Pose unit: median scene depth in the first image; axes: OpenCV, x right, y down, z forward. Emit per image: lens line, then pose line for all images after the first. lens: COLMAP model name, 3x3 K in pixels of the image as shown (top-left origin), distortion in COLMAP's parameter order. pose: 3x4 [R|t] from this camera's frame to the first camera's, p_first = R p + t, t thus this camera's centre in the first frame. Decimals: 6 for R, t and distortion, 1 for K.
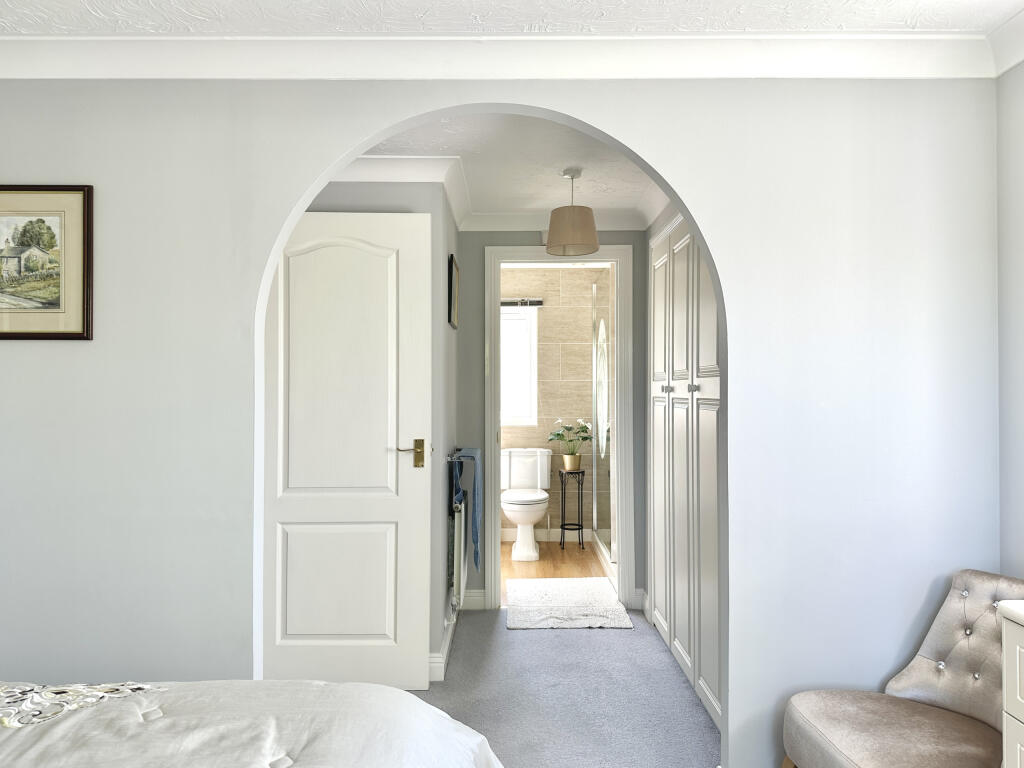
lens RADIAL K [[719.7, 0, 510.6], [0, 719.7, 385.3], [0, 0, 1]] dist [0.000805, -0.000005]
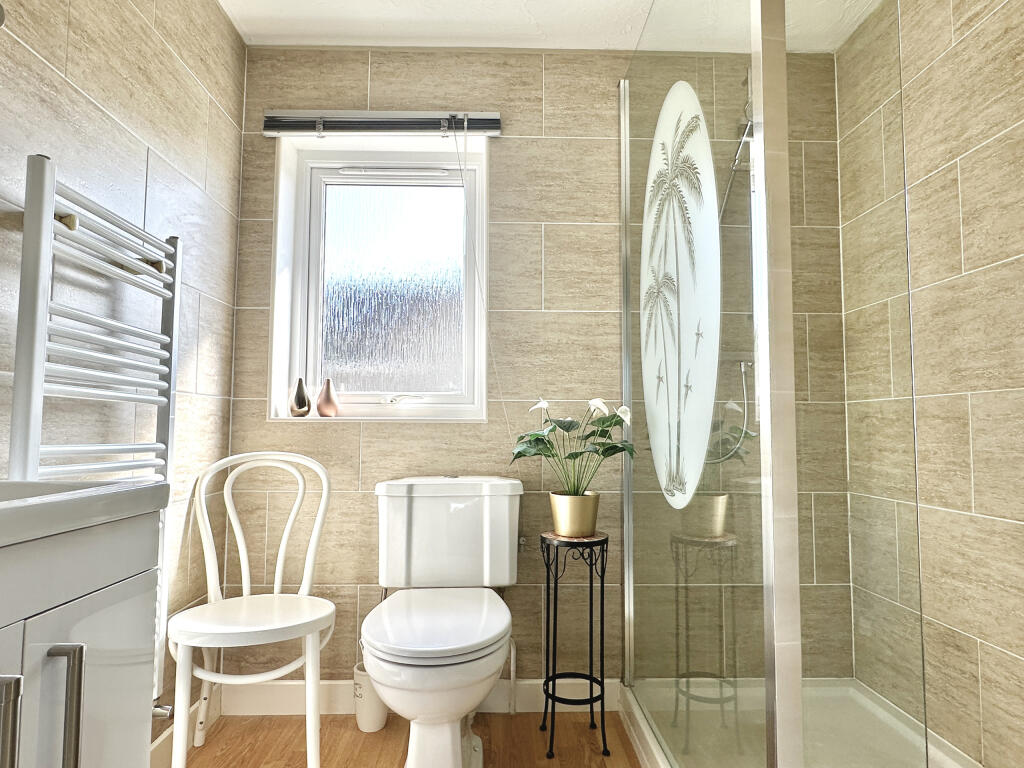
lens RADIAL K [[631.3, 0, 513.8], [0, 631.3, 389.0], [0, 0, 1]] dist [0.002690, 0.000221]
pose [[0.999451, 0.003138, 0.032976, 0.041697], [-0.001880, 0.999272, -0.038106, 0.053155], [-0.033071, 0.038024, 0.998729, 0.657275]]
